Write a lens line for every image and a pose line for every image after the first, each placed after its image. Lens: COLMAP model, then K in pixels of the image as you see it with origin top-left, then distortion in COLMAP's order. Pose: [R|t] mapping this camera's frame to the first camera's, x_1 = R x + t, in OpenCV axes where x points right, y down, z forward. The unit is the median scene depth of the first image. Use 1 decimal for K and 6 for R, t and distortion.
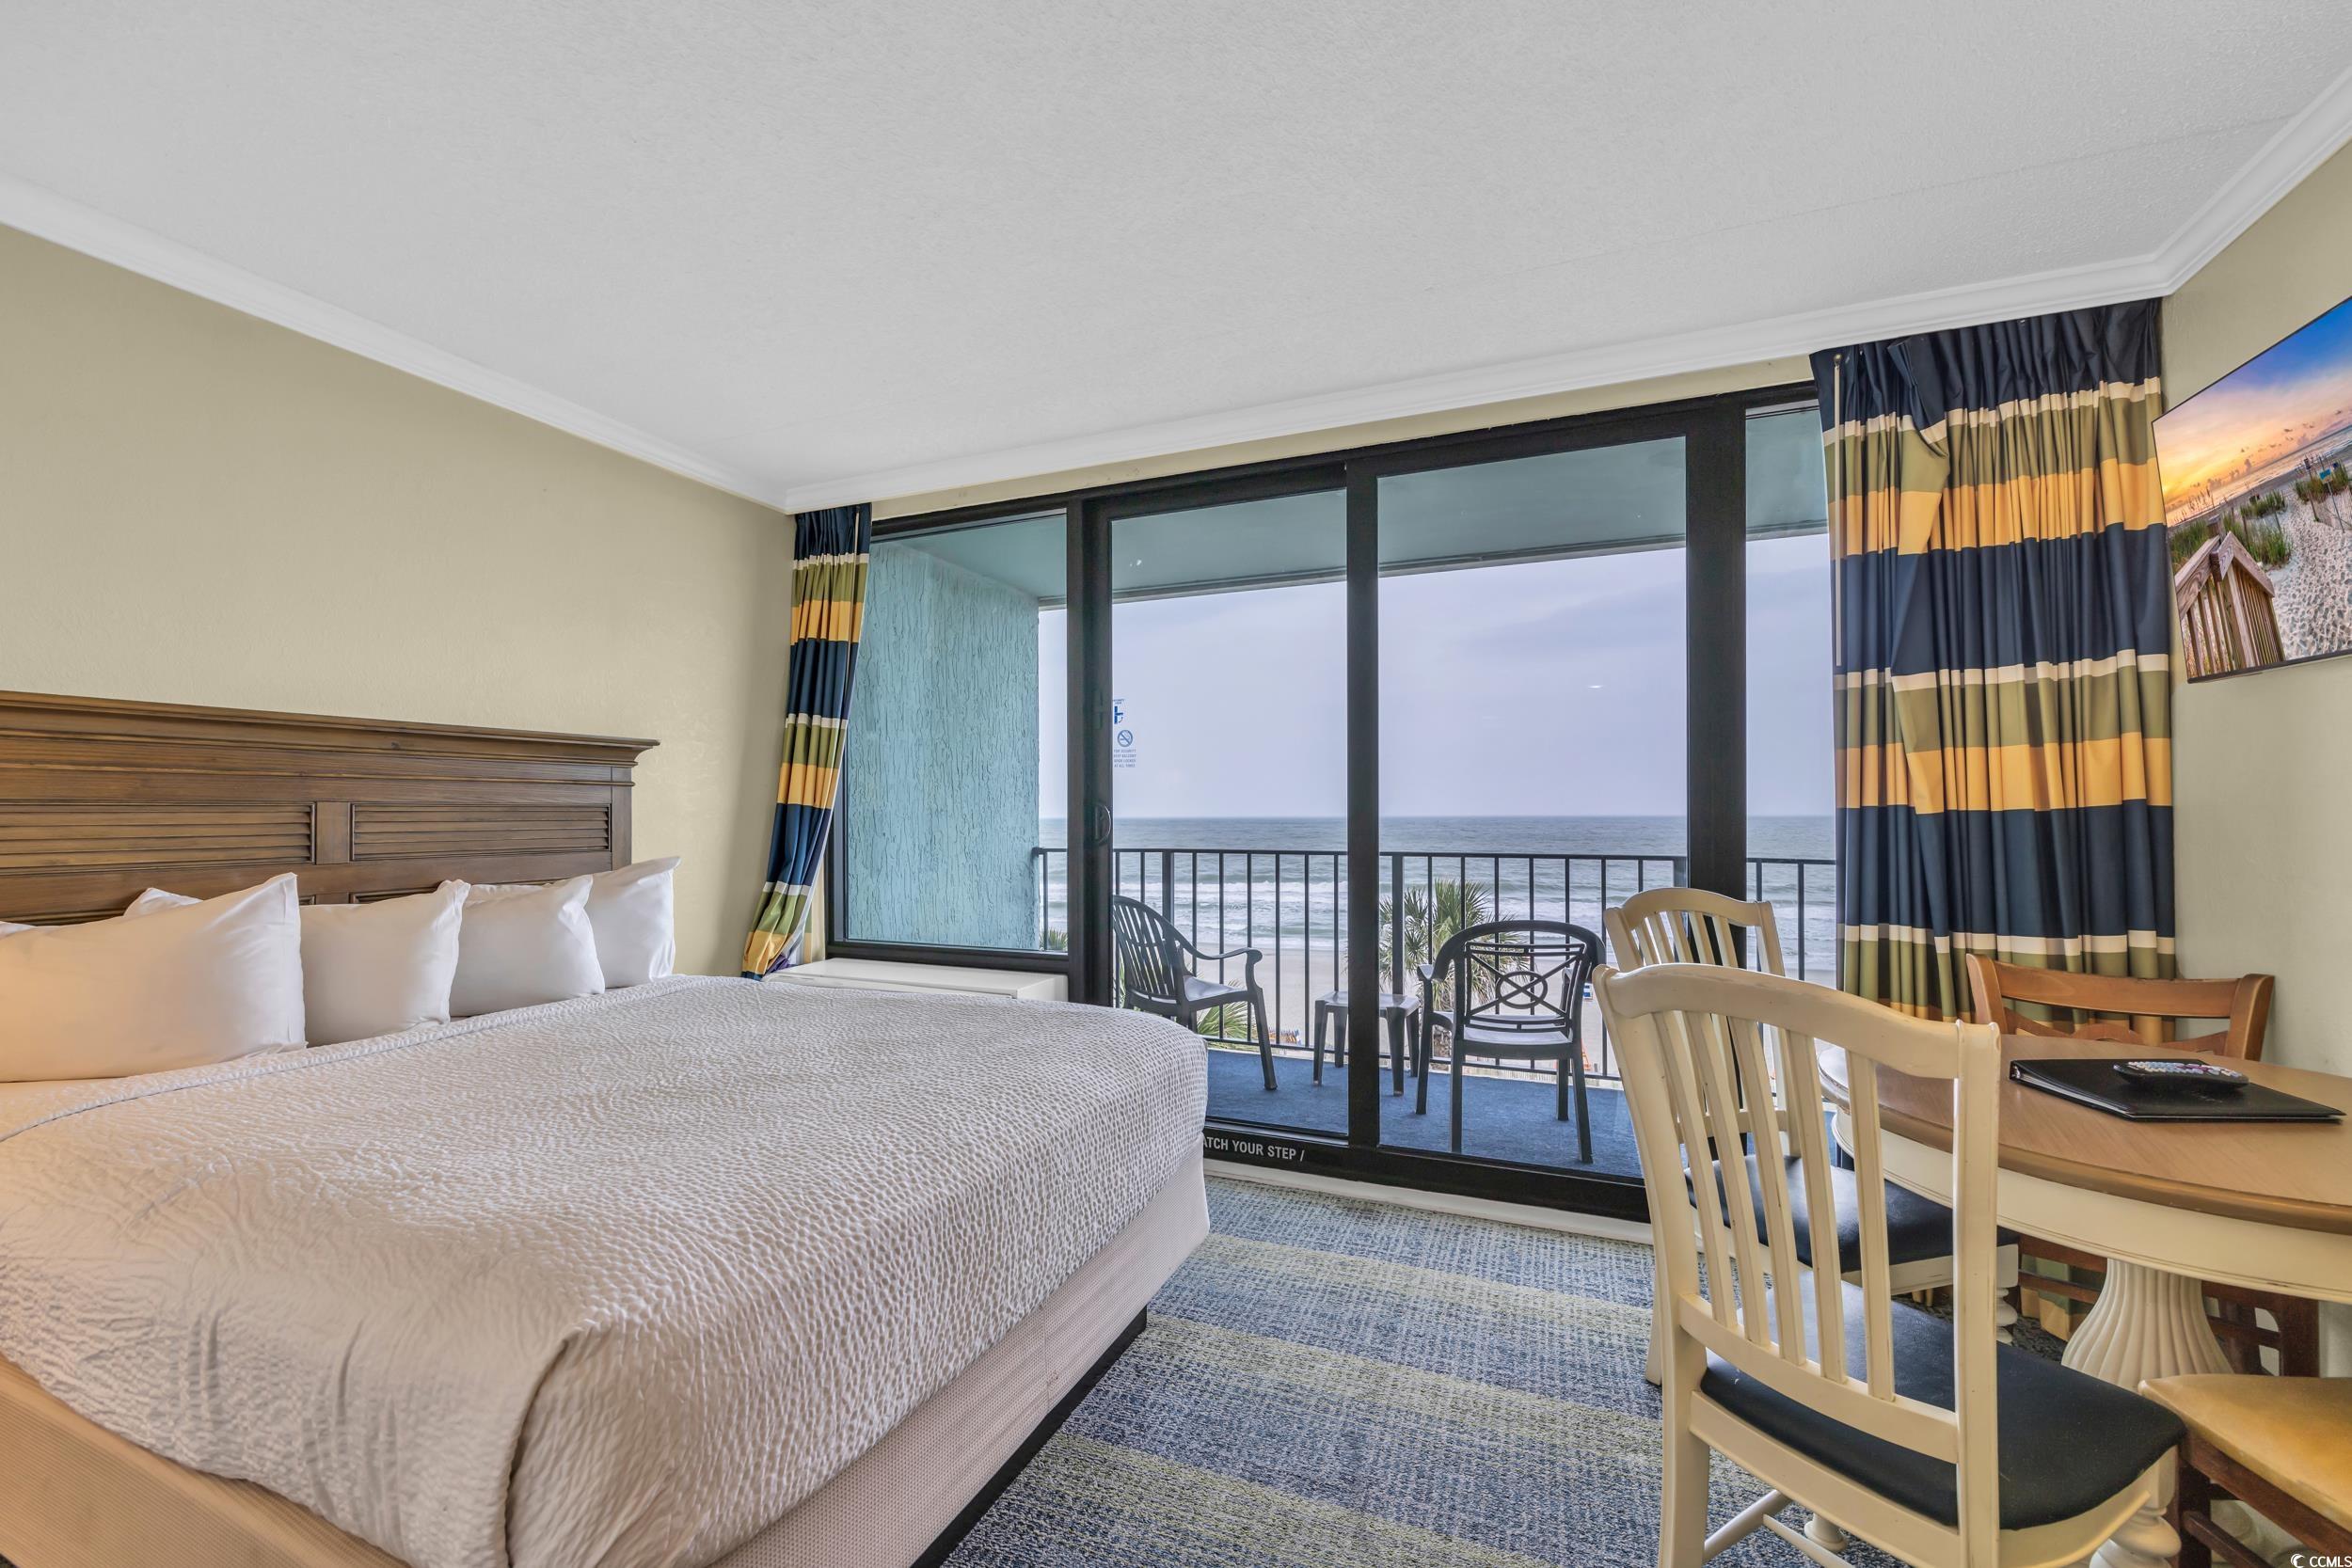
lens RADIAL K [[940.0, 0, 1166.5], [0, 940.0, 803.4], [0, 0, 1]] dist [-0.001504, 0.000219]
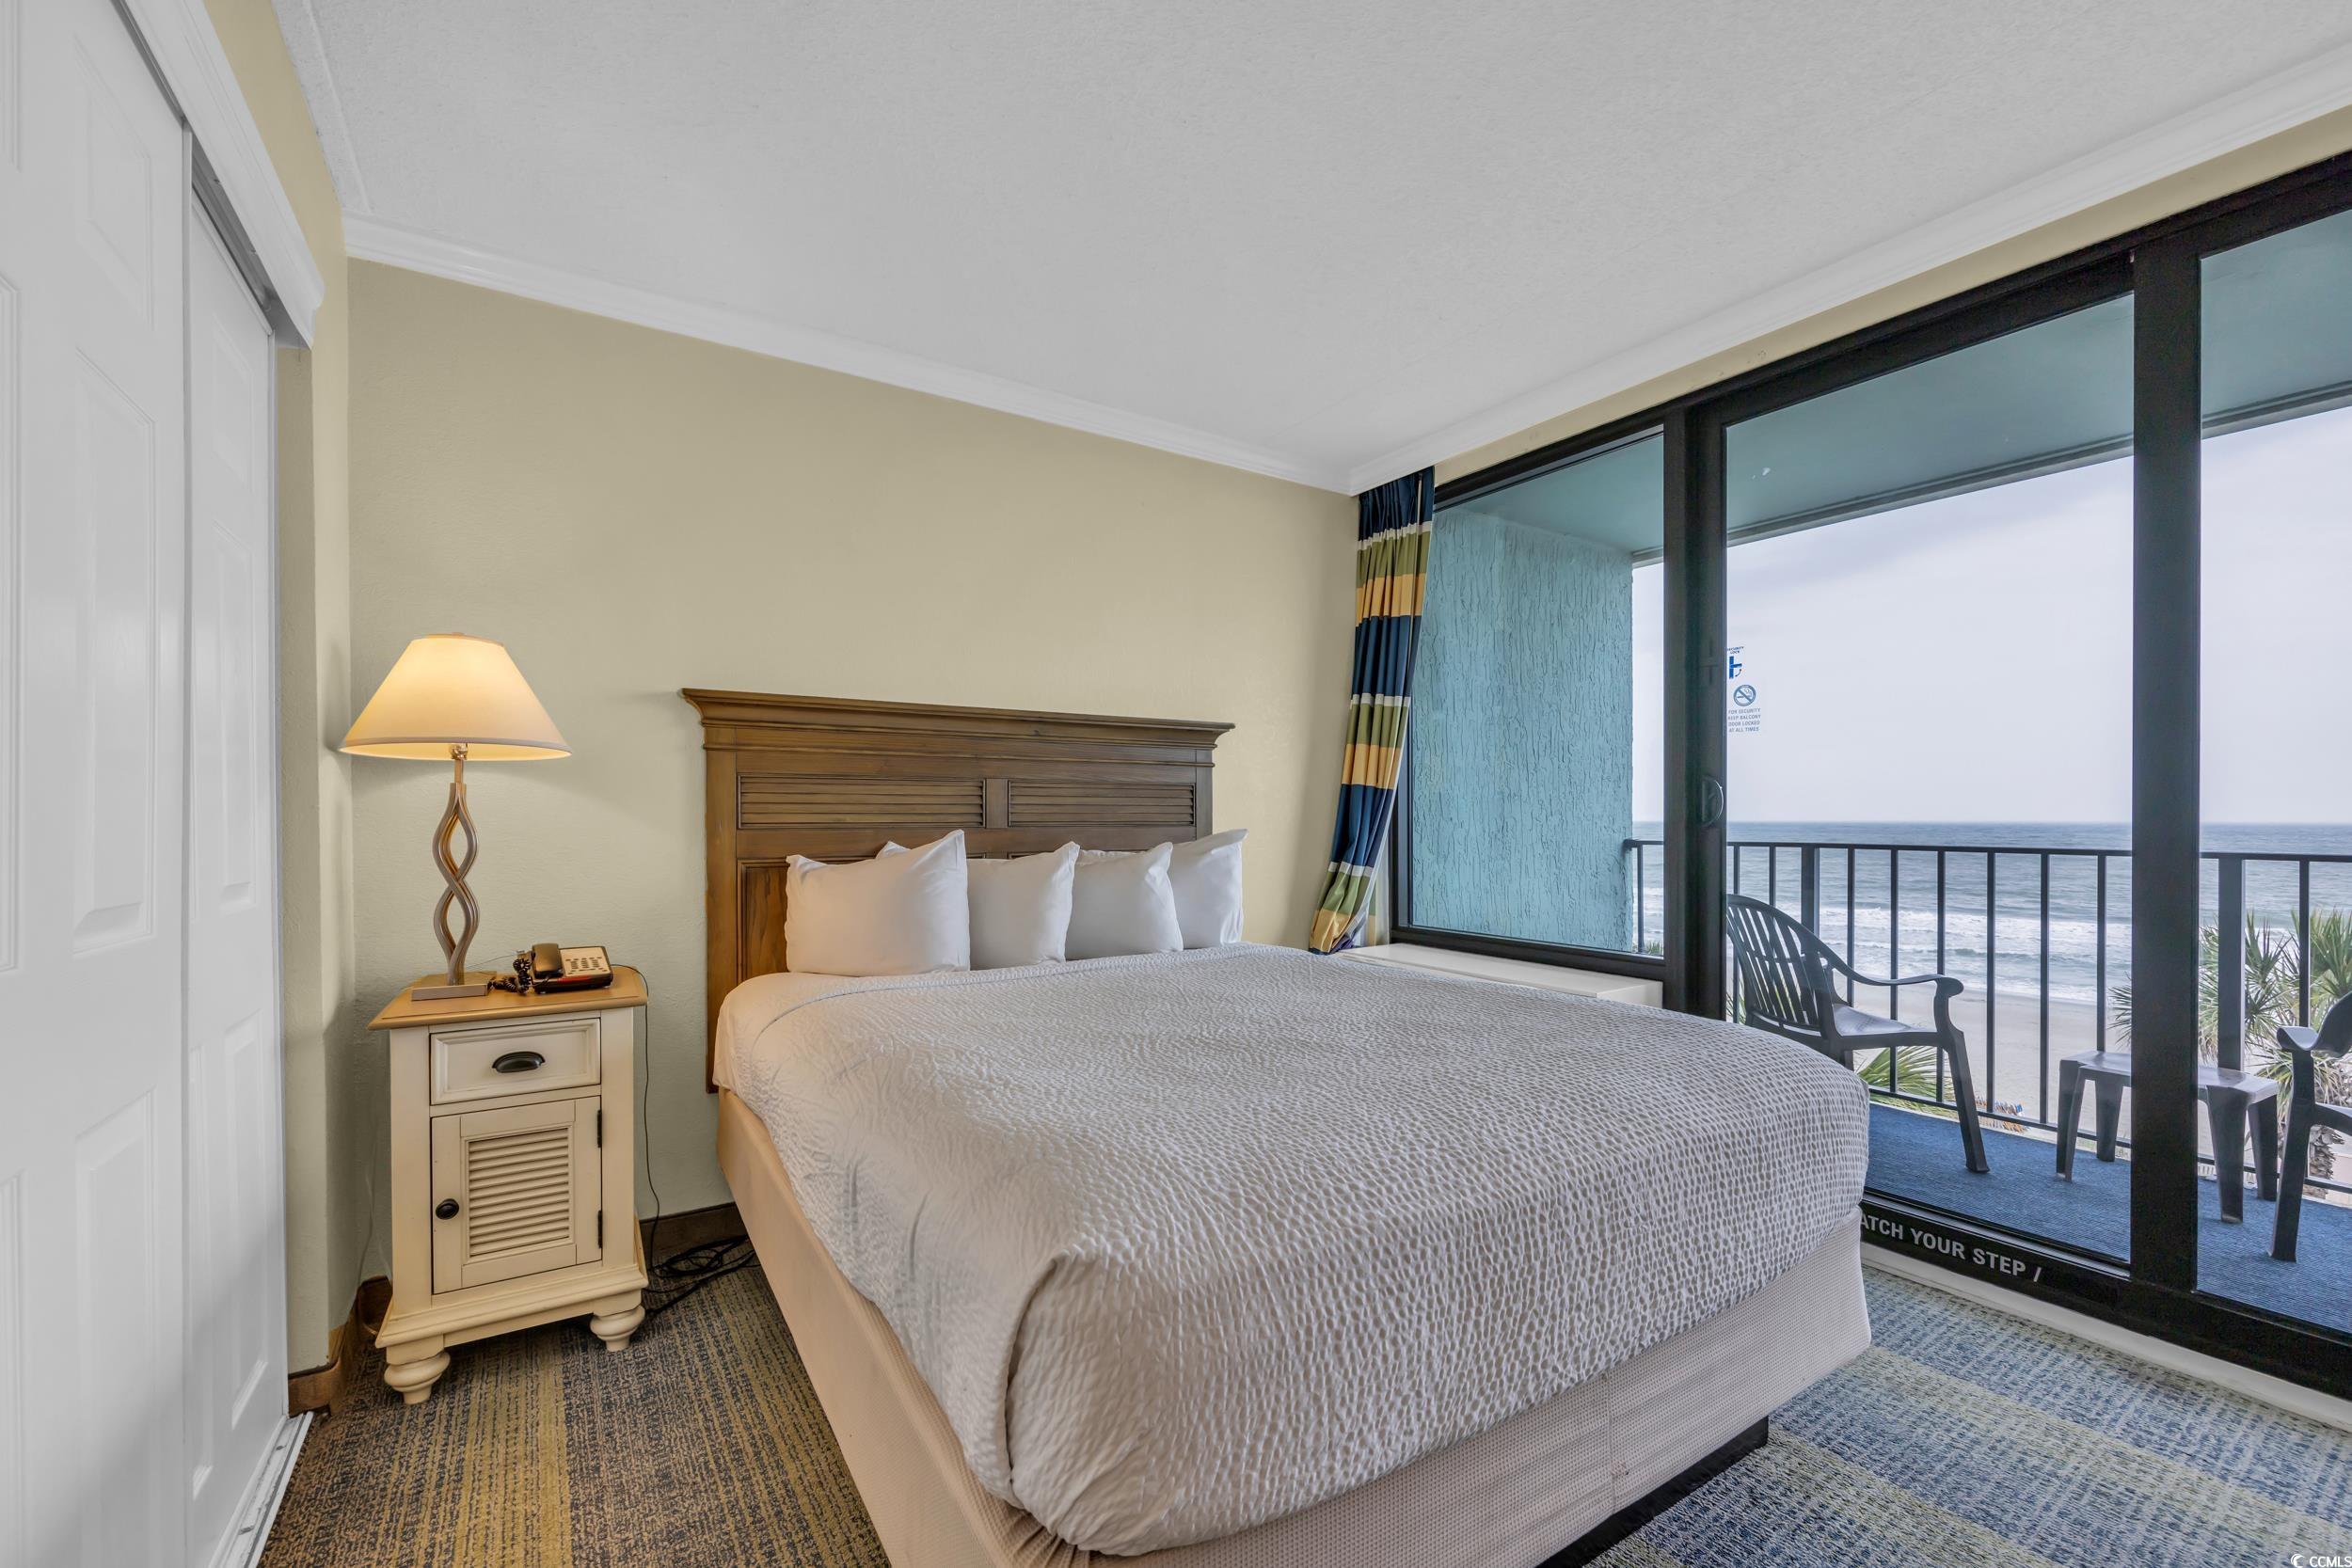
lens RADIAL K [[940.0, 0, 1180.5], [0, 940.0, 821.1], [0, 0, 1]] dist [-0.001504, 0.000219]
pose [[0.829668, 0.003932, -0.558243, 0.006548], [0.003582, 0.999917, 0.012366, 0.037836], [0.558245, -0.012259, 0.829585, 0.099394]]
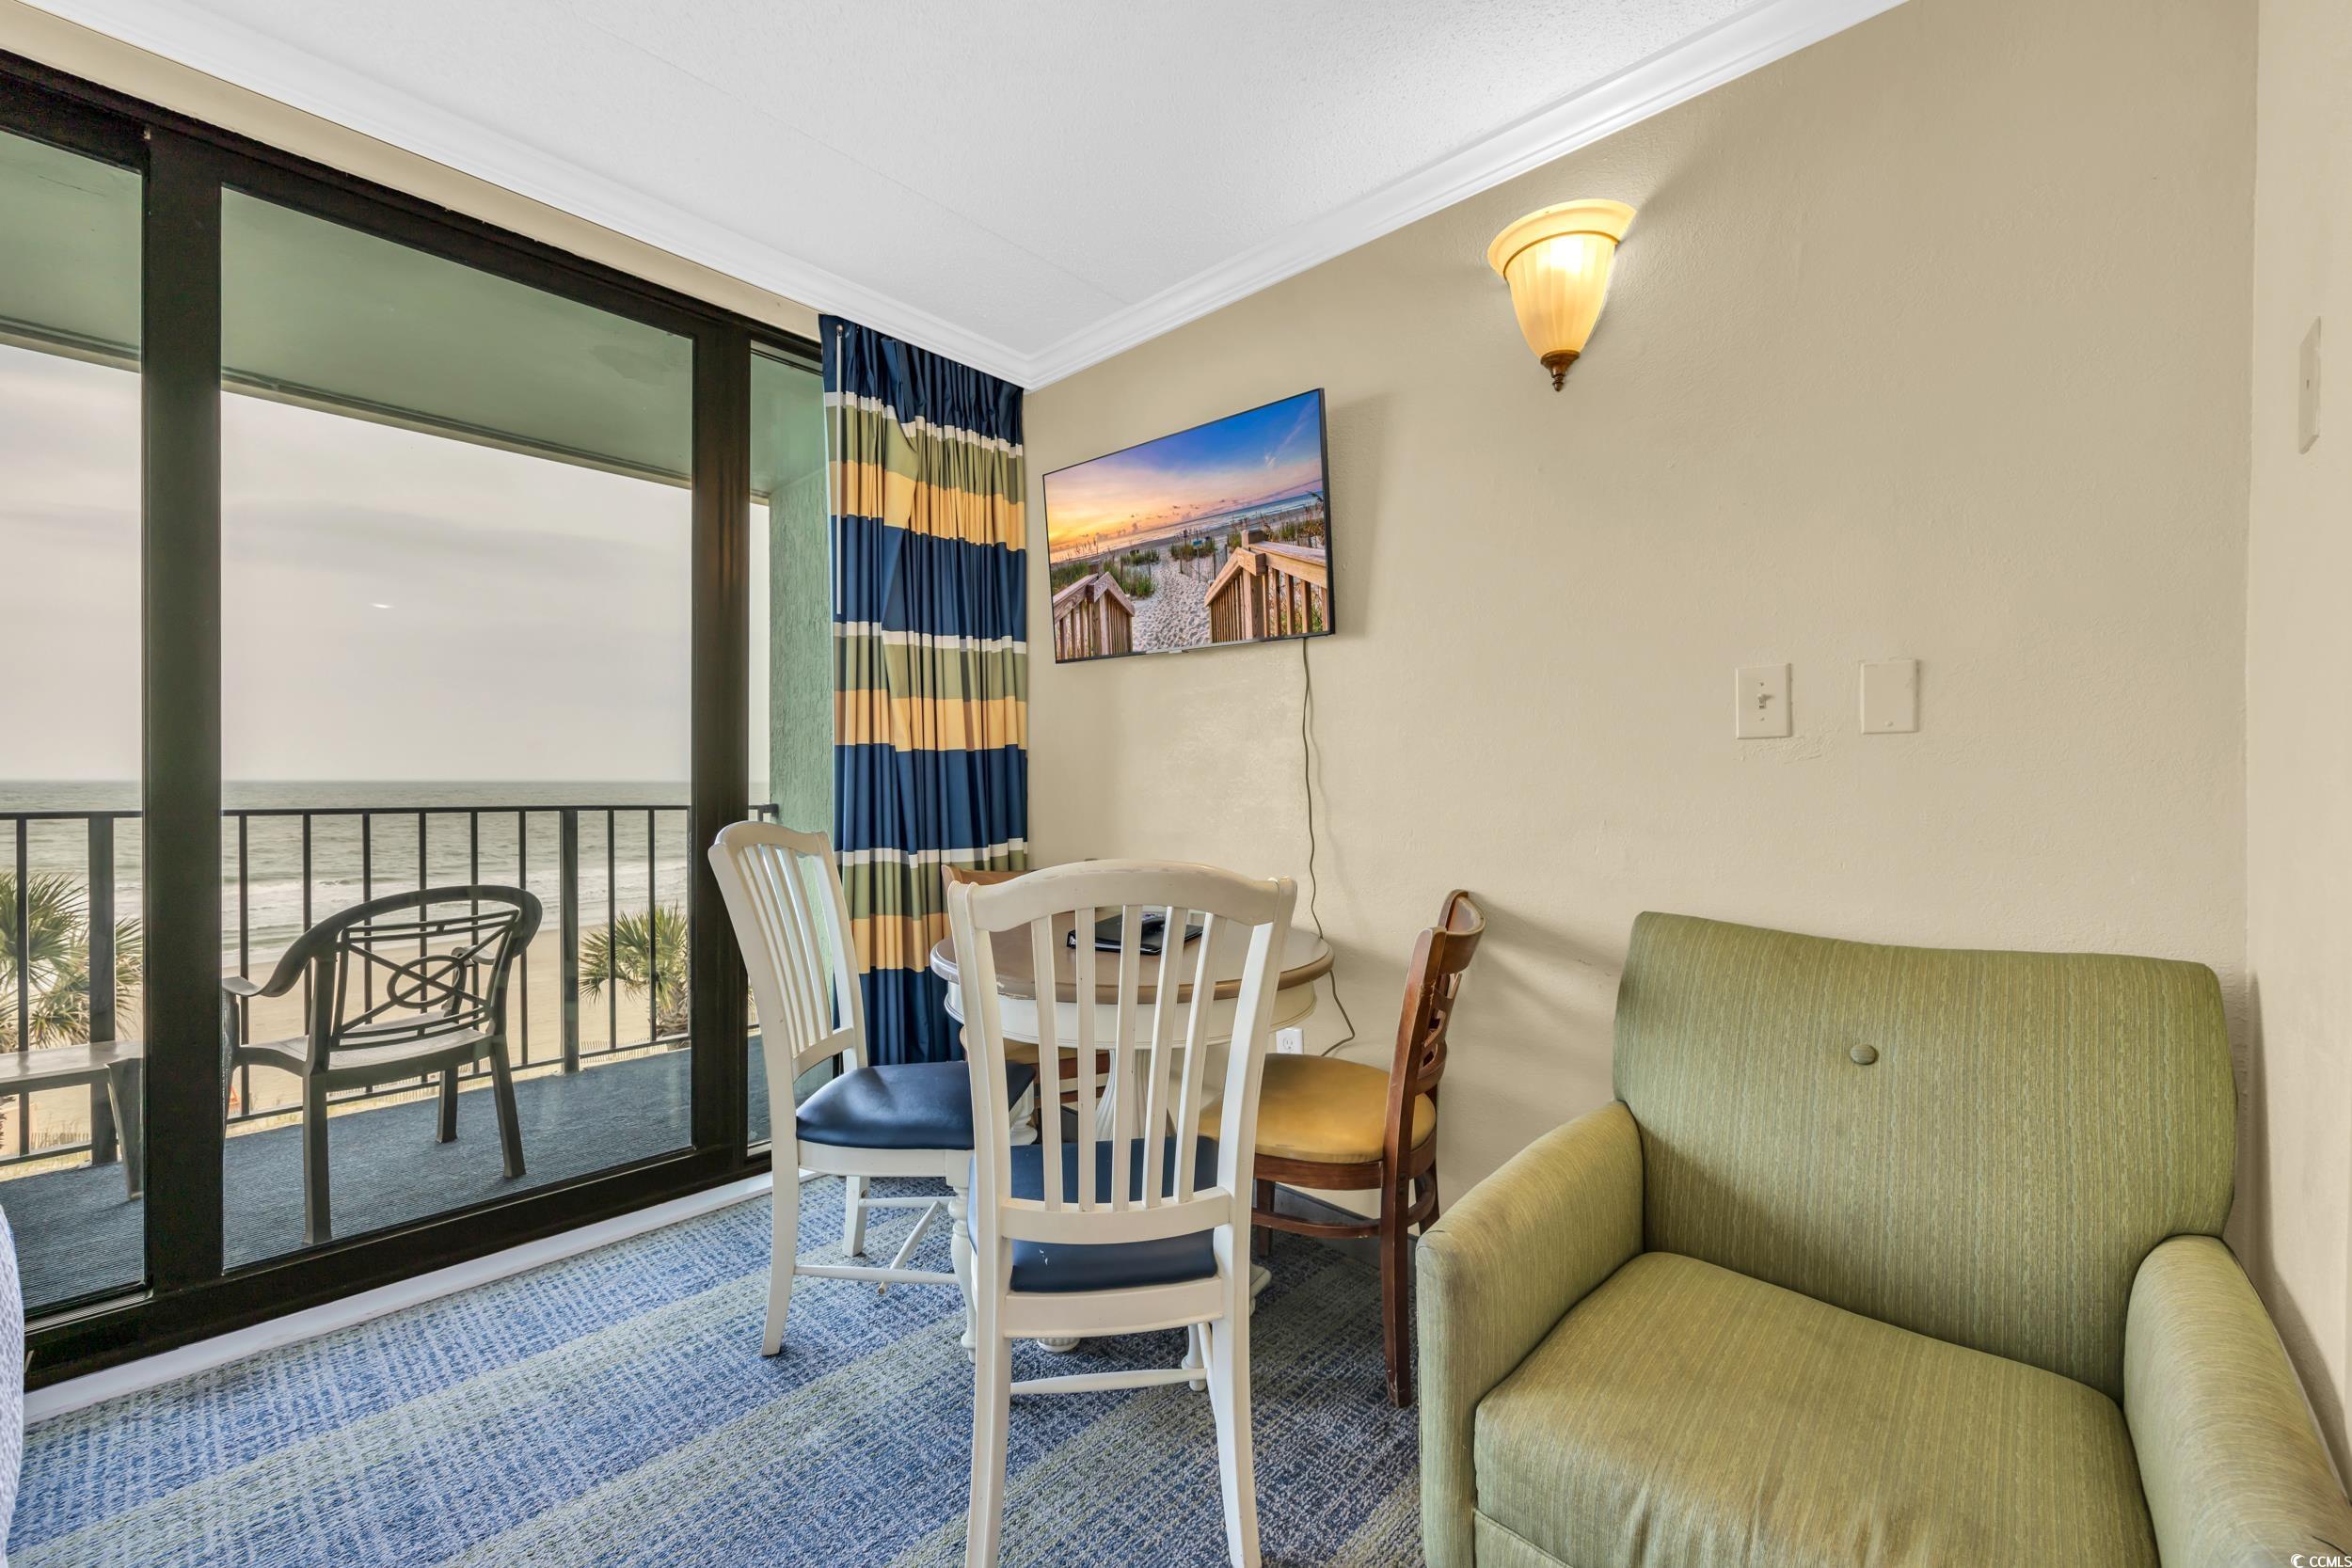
lens RADIAL K [[940.0, 0, 1158.6], [0, 940.0, 784.1], [0, 0, 1]] dist [-0.001504, 0.000219]
pose [[0.354880, 0.000908, 0.934911, -0.178339], [-0.014509, 0.999884, 0.004536, 0.042060], [-0.934799, -0.015174, 0.354852, 0.282246]]
